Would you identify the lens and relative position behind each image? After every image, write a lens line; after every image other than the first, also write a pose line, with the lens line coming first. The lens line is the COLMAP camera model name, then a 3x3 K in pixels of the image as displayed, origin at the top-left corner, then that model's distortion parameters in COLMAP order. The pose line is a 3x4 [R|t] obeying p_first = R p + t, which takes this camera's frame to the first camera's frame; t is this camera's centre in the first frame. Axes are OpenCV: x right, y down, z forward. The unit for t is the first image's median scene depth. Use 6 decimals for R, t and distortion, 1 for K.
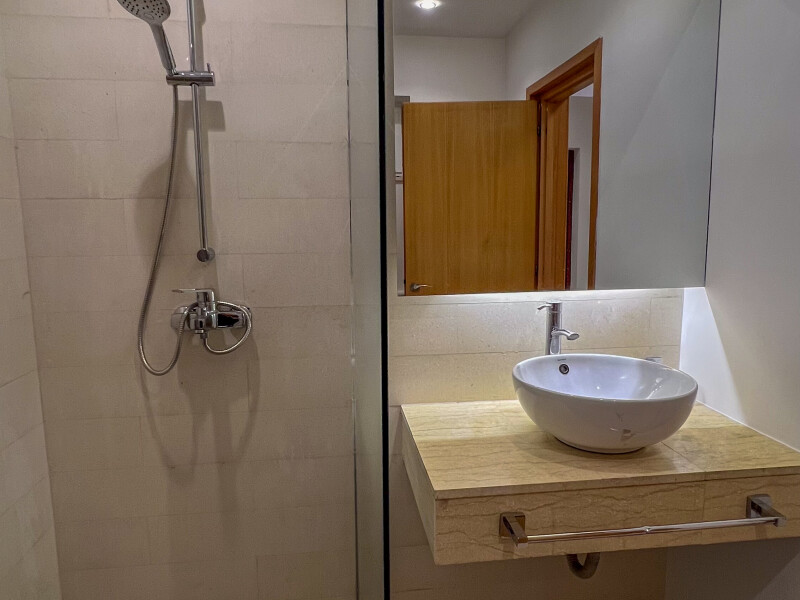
lens RADIAL K [[562.5, 0, 400.0], [0, 562.5, 300.0], [0, 0, 1]] dist [-0.002507, 0.000004]
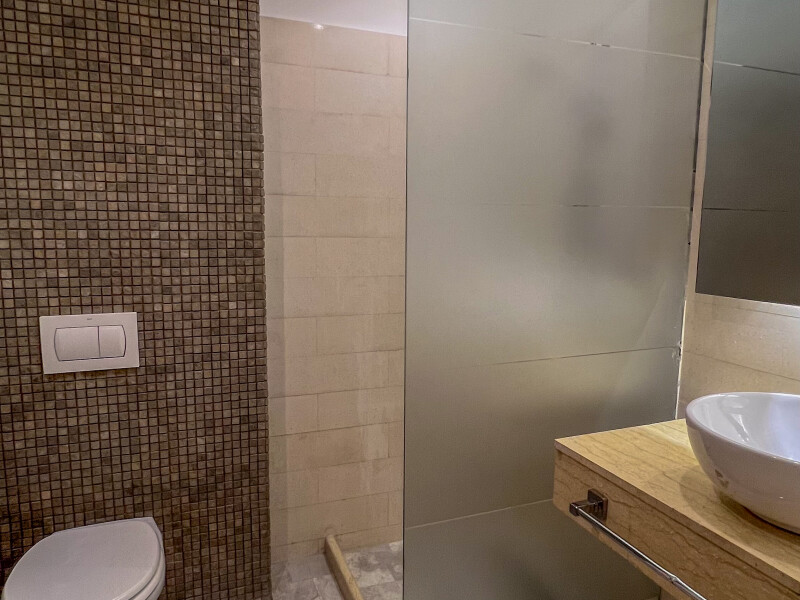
lens RADIAL K [[562.5, 0, 400.0], [0, 562.5, 300.0], [0, 0, 1]] dist [-0.002507, 0.000004]
pose [[0.244867, 0.140550, -0.959315, 1.042706], [-0.141847, 0.983984, 0.107958, -0.034277], [0.959125, 0.109641, 0.260881, 0.327649]]
